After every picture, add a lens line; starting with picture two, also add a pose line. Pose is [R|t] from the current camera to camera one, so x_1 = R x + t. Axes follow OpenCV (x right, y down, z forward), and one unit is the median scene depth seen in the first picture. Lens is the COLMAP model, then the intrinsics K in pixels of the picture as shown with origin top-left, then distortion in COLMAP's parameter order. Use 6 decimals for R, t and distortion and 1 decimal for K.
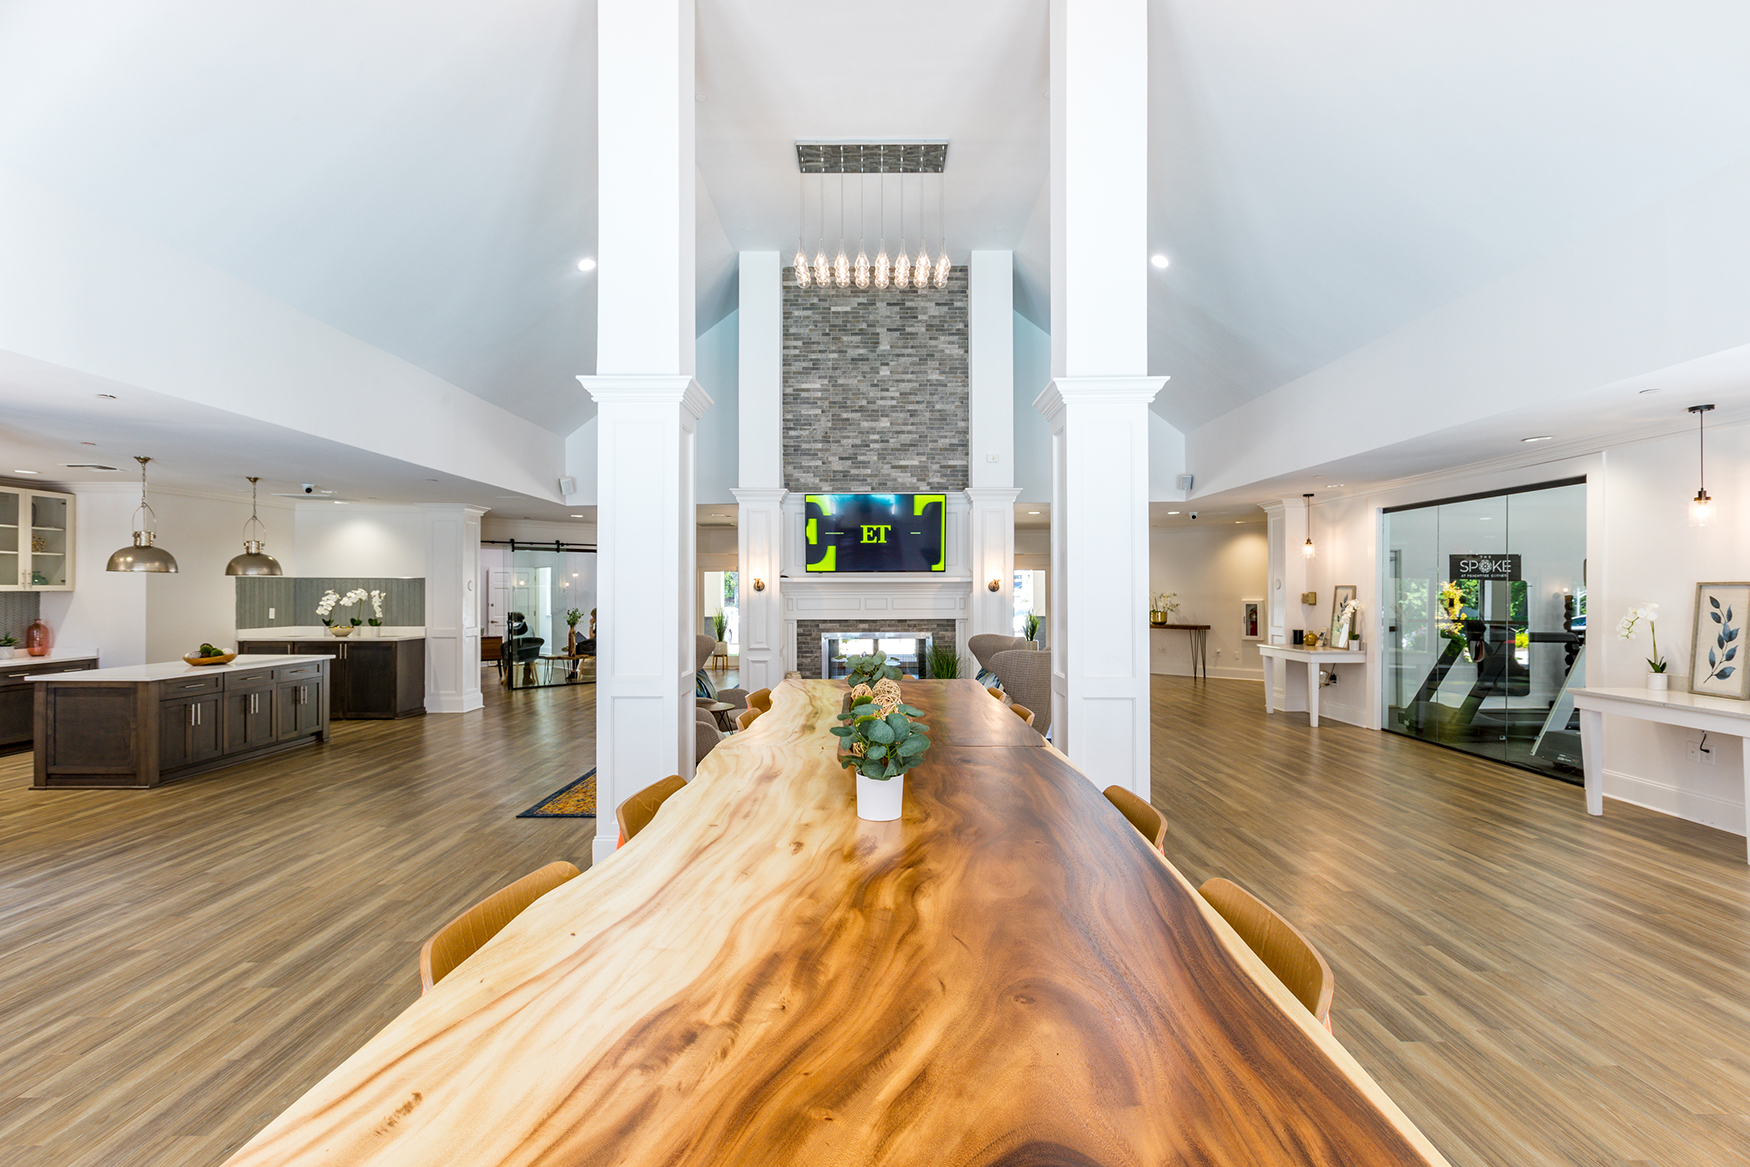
lens RADIAL K [[845.9, 0, 875.7], [0, 845.9, 585.7], [0, 0, 1]] dist [-0.004100, -0.000166]
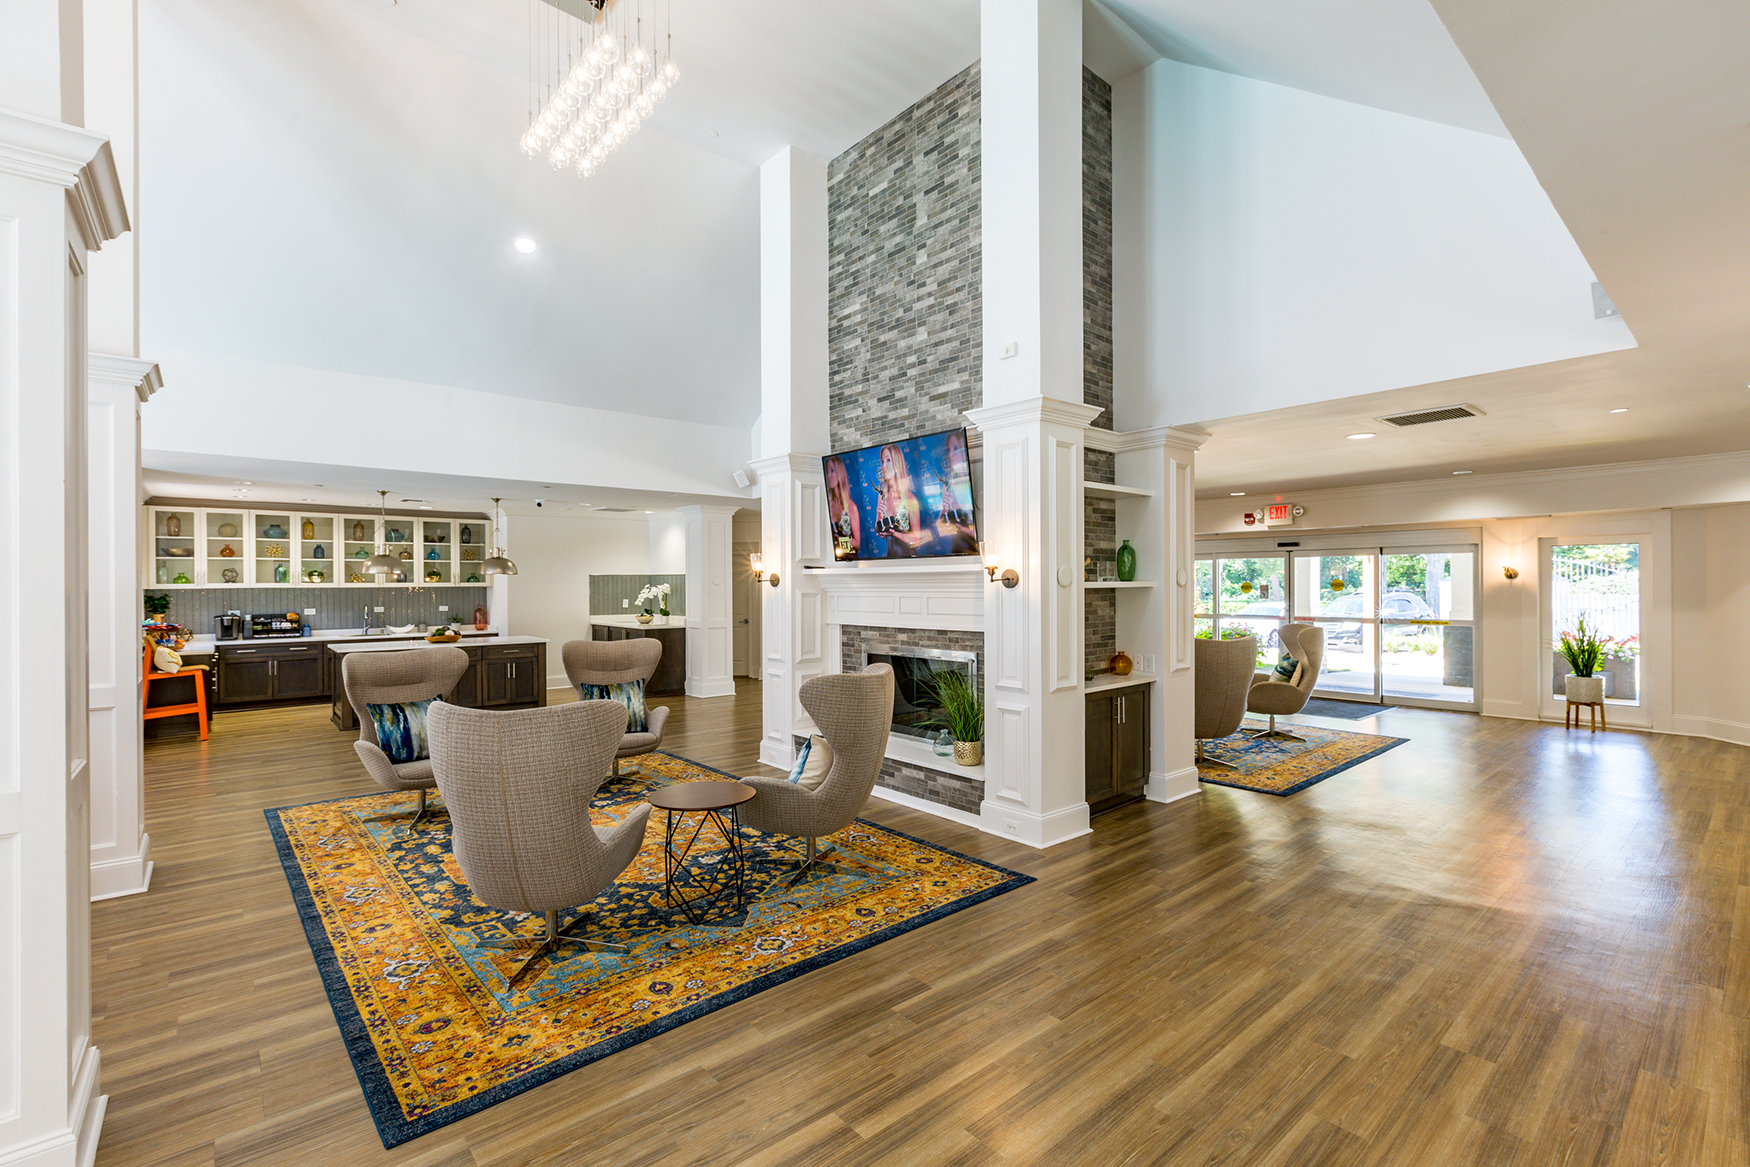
lens RADIAL K [[791.3, 0, 875.1], [0, 791.3, 582.9], [0, 0, 1]] dist [0.001521, -0.000171]
pose [[0.638483, -0.003045, -0.769630, 0.468422], [0.010240, 0.999937, 0.004539, 0.000313], [0.769568, -0.010779, 0.638474, 0.570472]]
